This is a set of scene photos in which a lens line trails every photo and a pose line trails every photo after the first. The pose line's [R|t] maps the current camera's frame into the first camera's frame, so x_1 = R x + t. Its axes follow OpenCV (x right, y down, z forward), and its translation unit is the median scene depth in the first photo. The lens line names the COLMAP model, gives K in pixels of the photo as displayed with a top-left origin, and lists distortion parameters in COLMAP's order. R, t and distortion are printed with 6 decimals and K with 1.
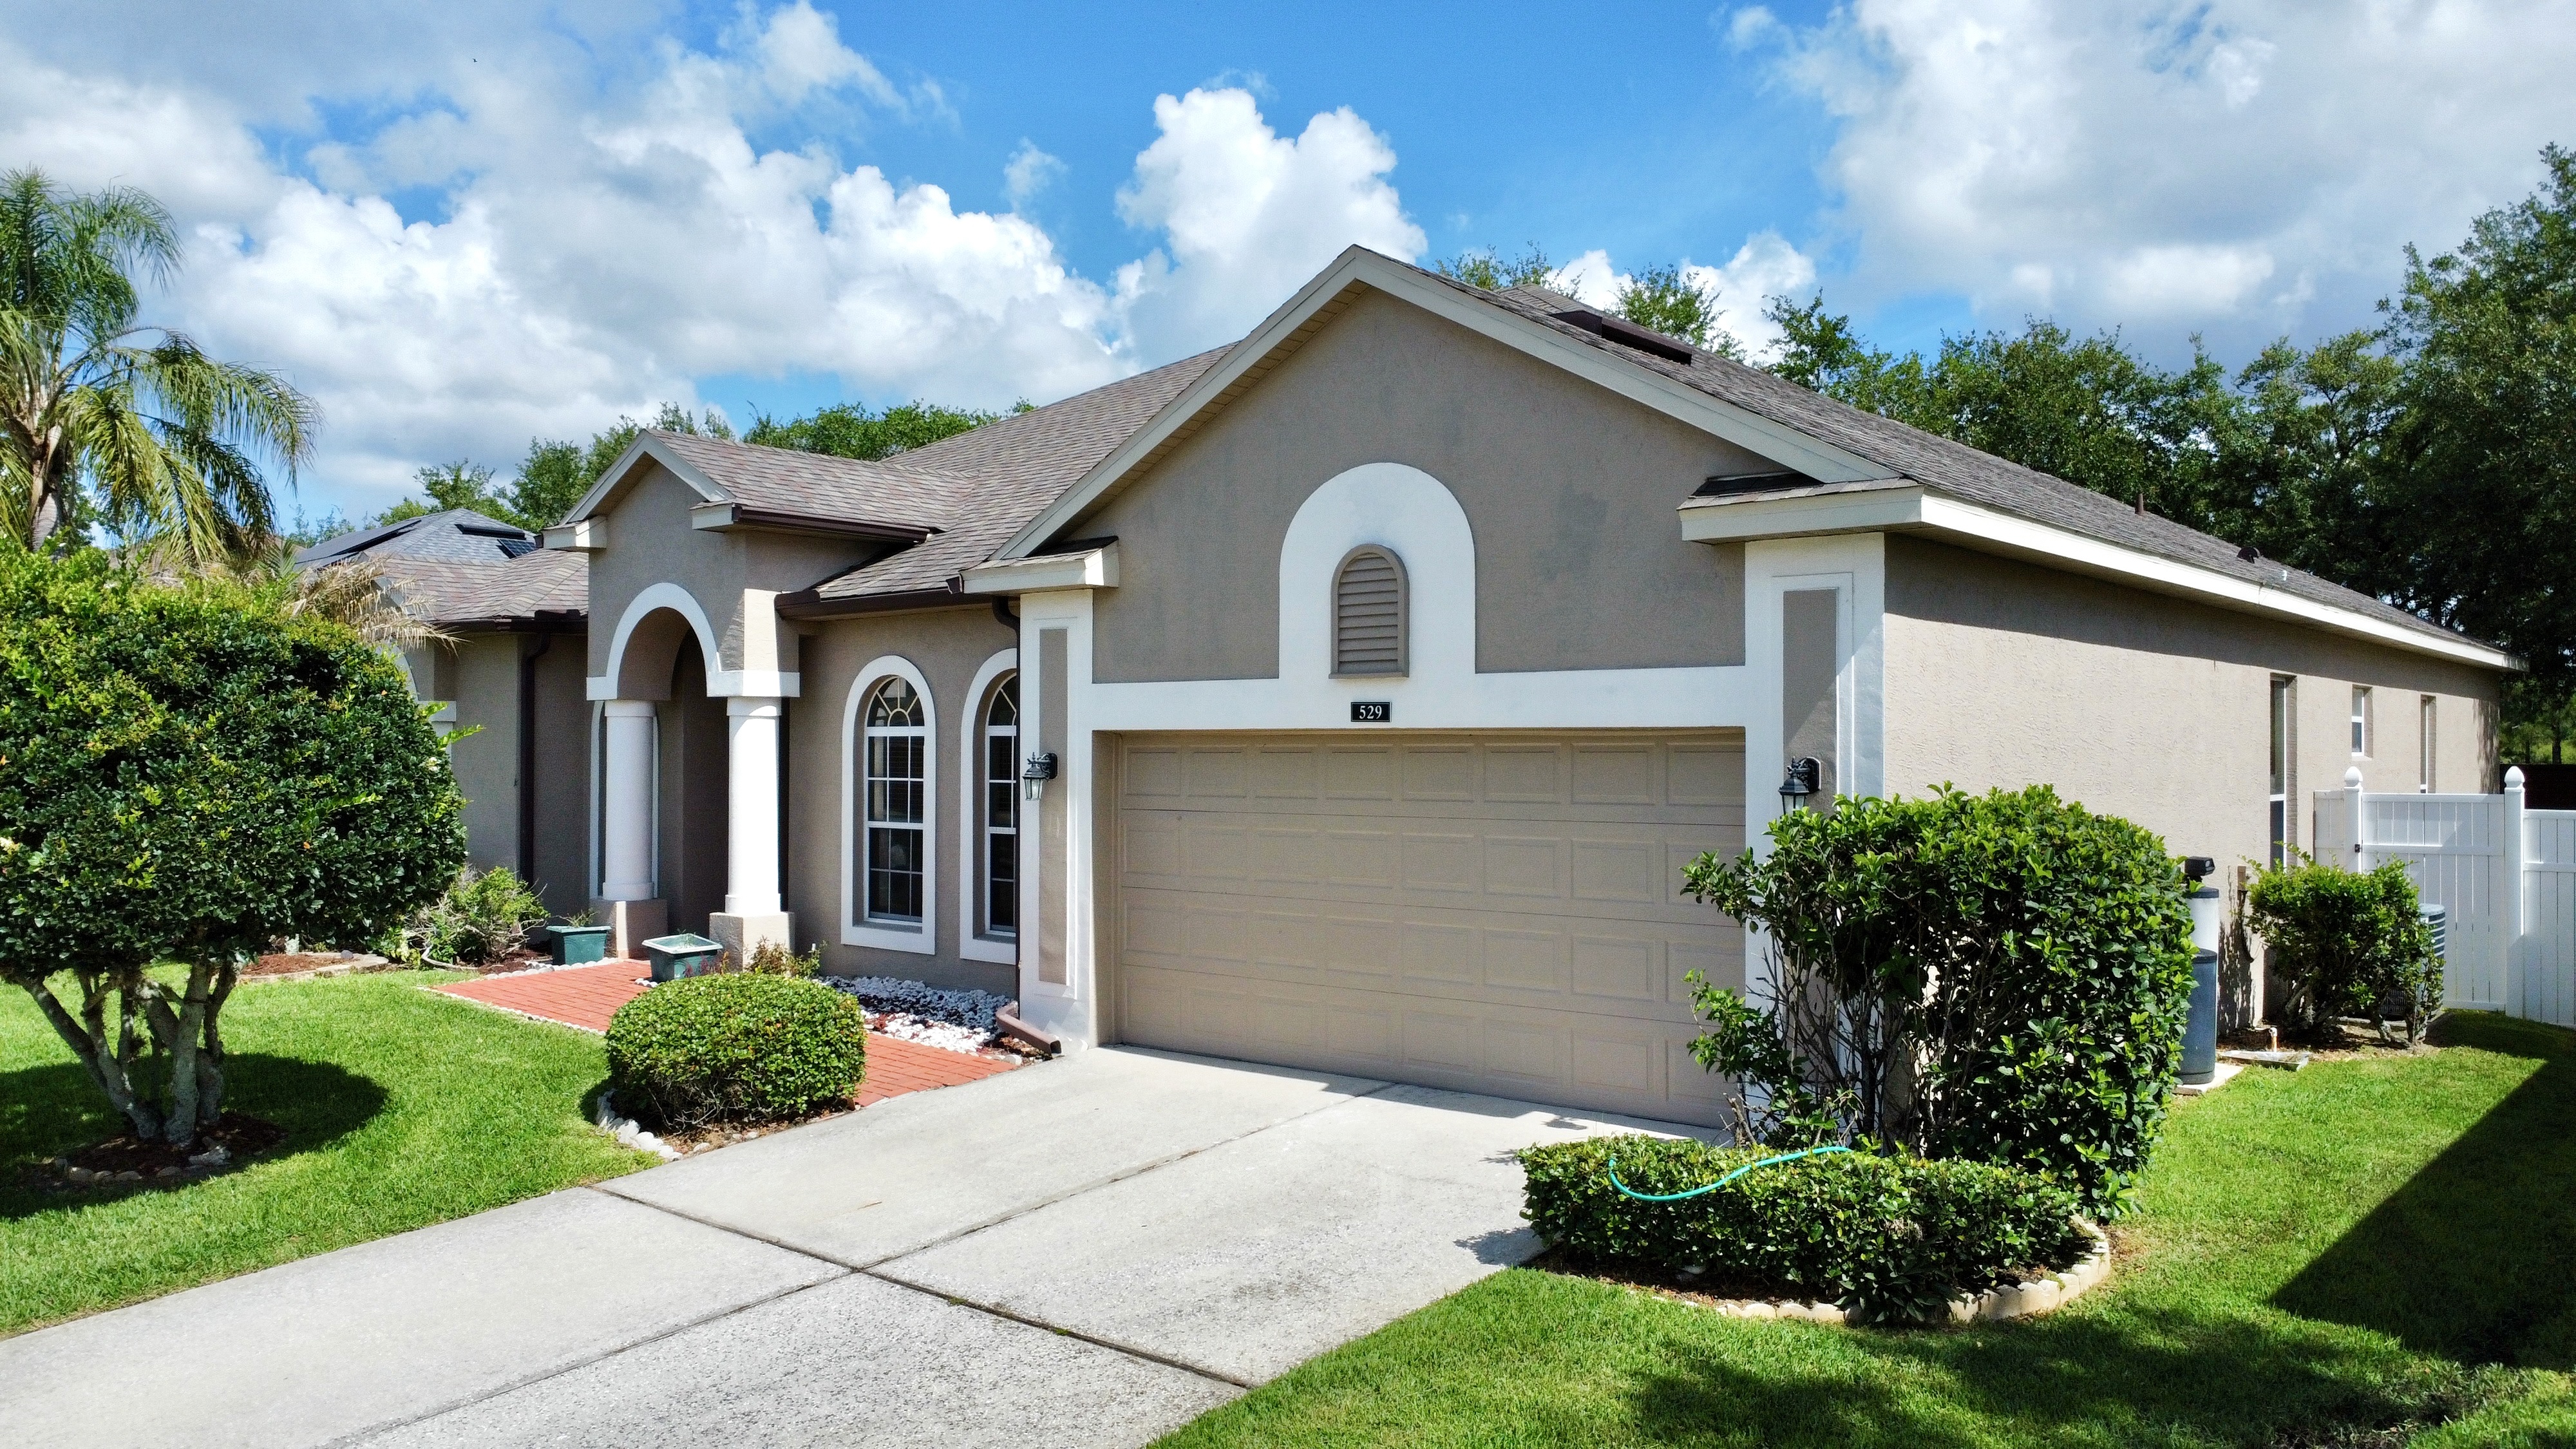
lens RADIAL K [[1931.8, 0, 1288.0], [0, 1931.8, 724.5], [0, 0, 1]] dist [0.006602, -0.039546]
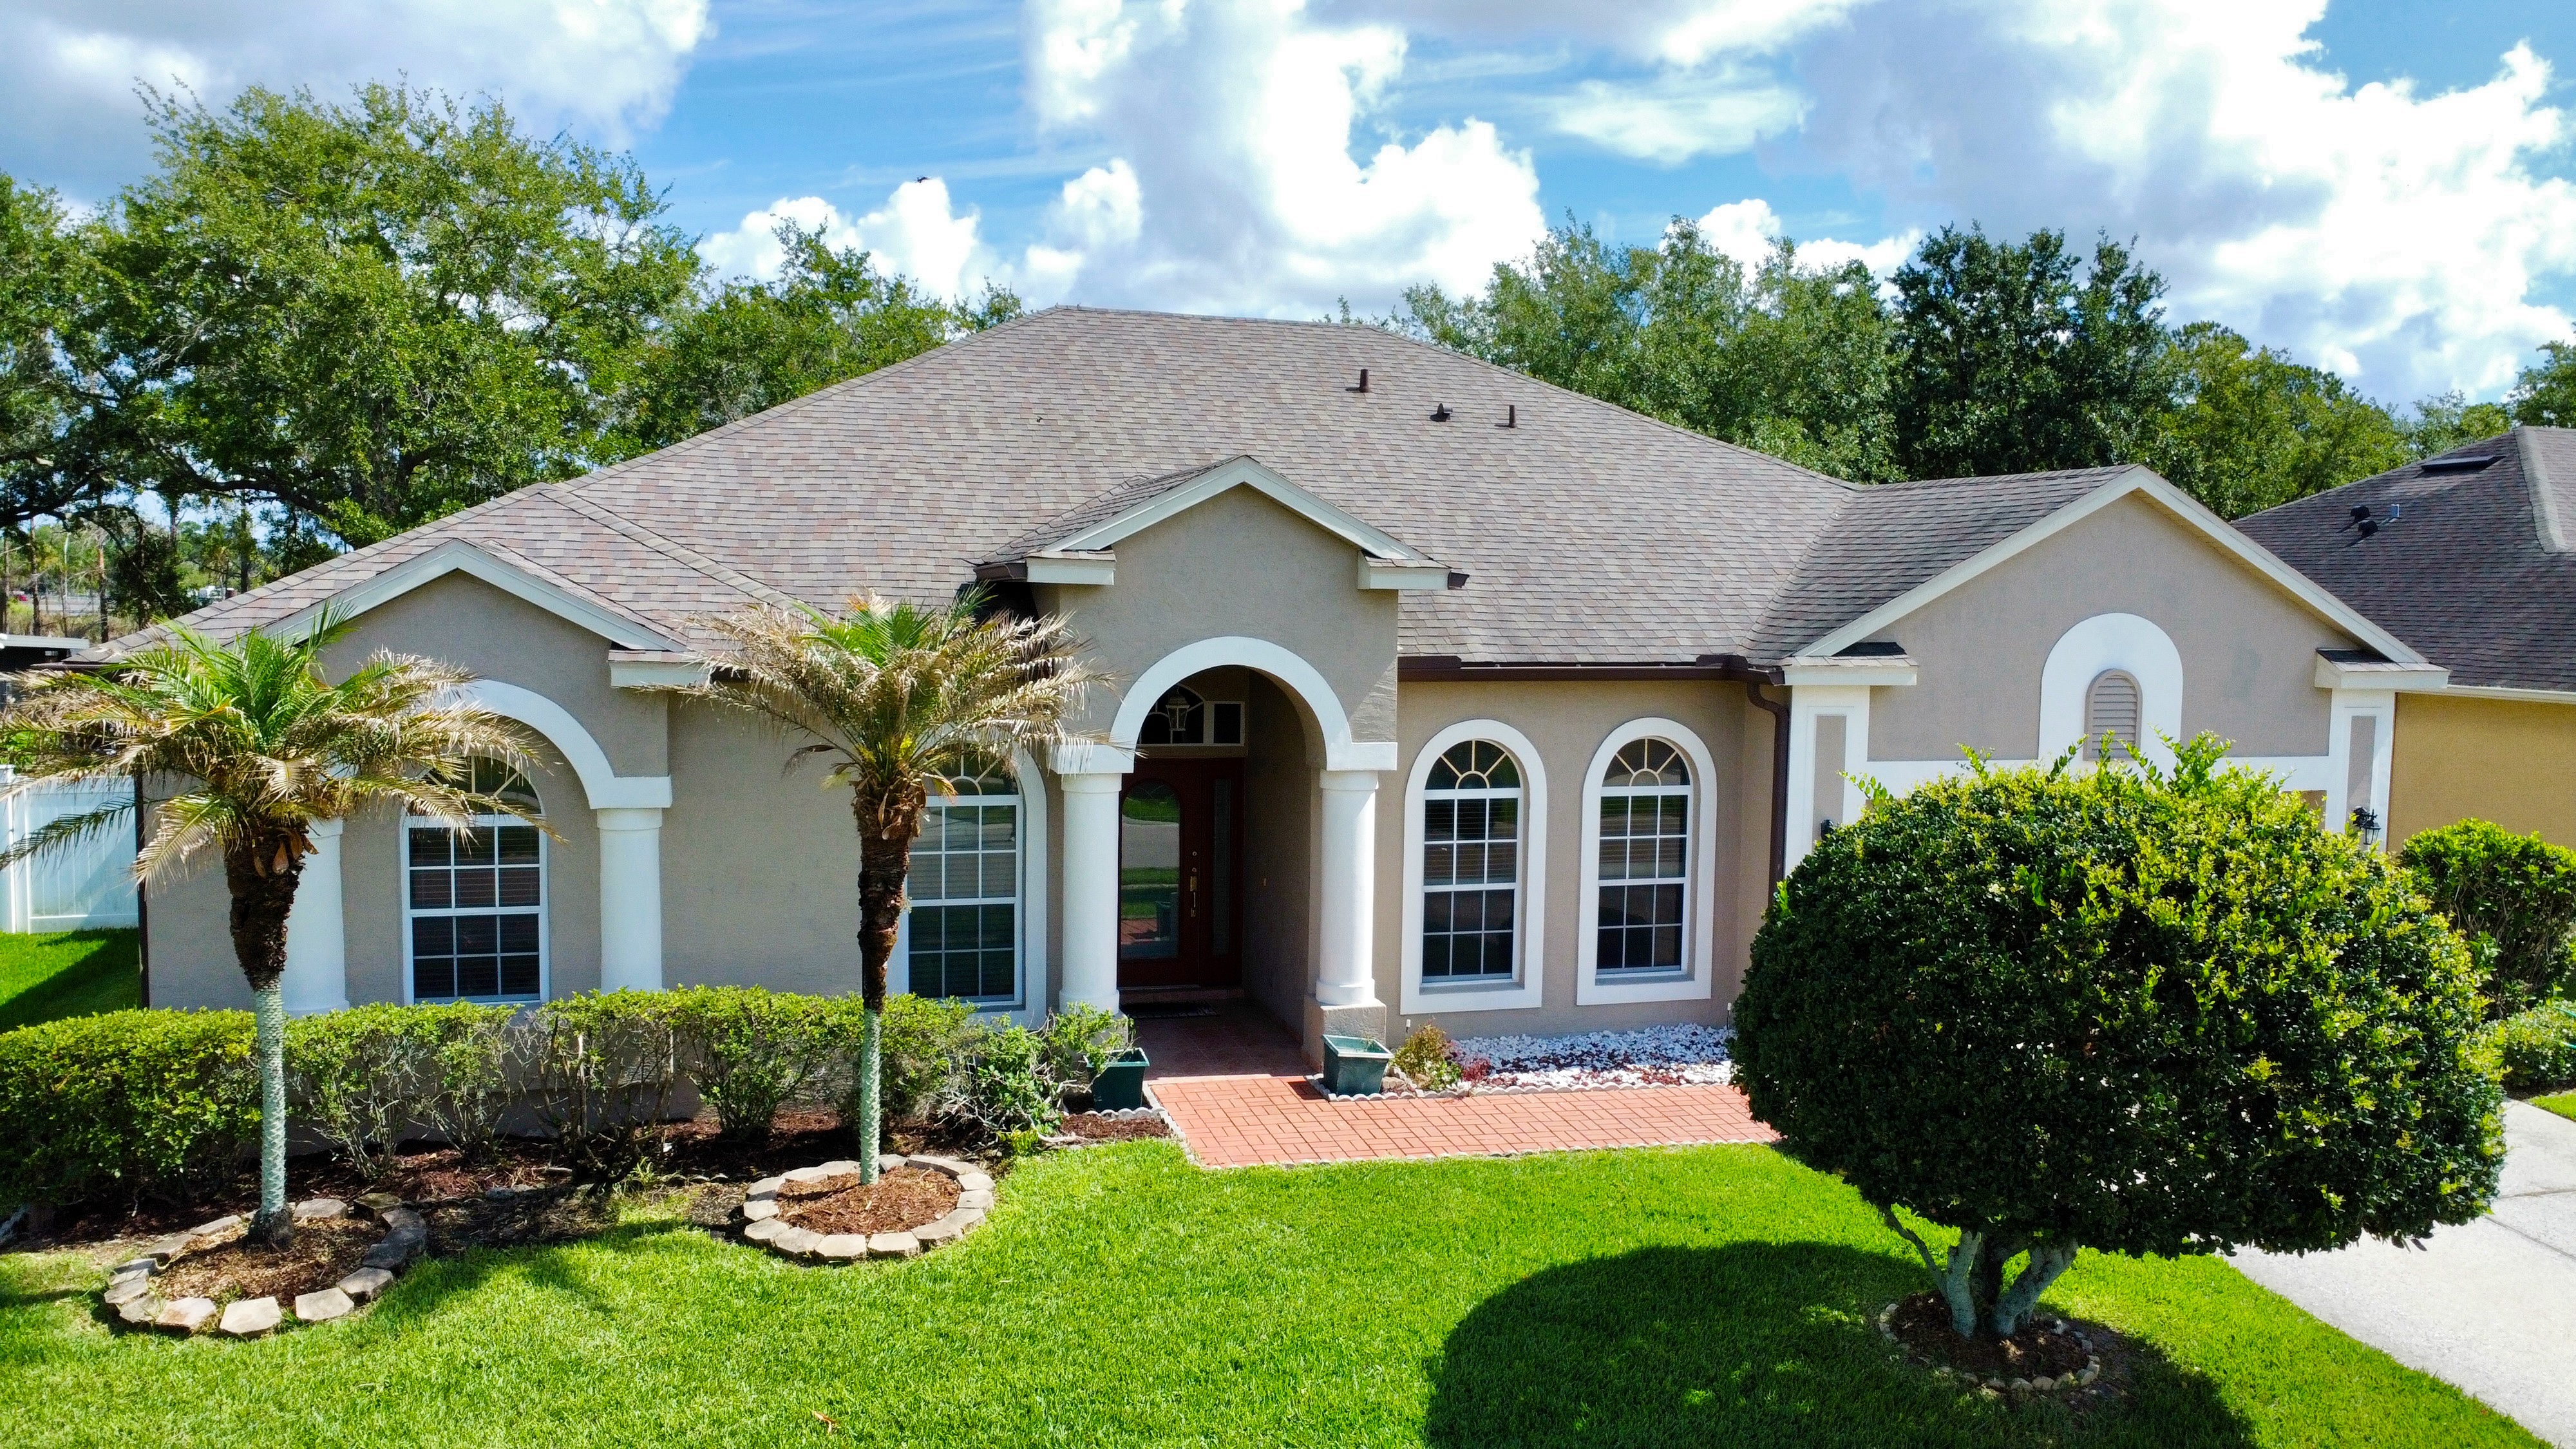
lens RADIAL K [[1901.5, 0, 1285.1], [0, 1901.5, 728.4], [0, 0, 1]] dist [-0.018766, 0.000638]
pose [[0.510681, 0.027653, 0.859325, -1.223518], [-0.001366, 0.999507, -0.031352, 0.000684], [-0.859769, 0.014837, 0.510467, 0.644693]]
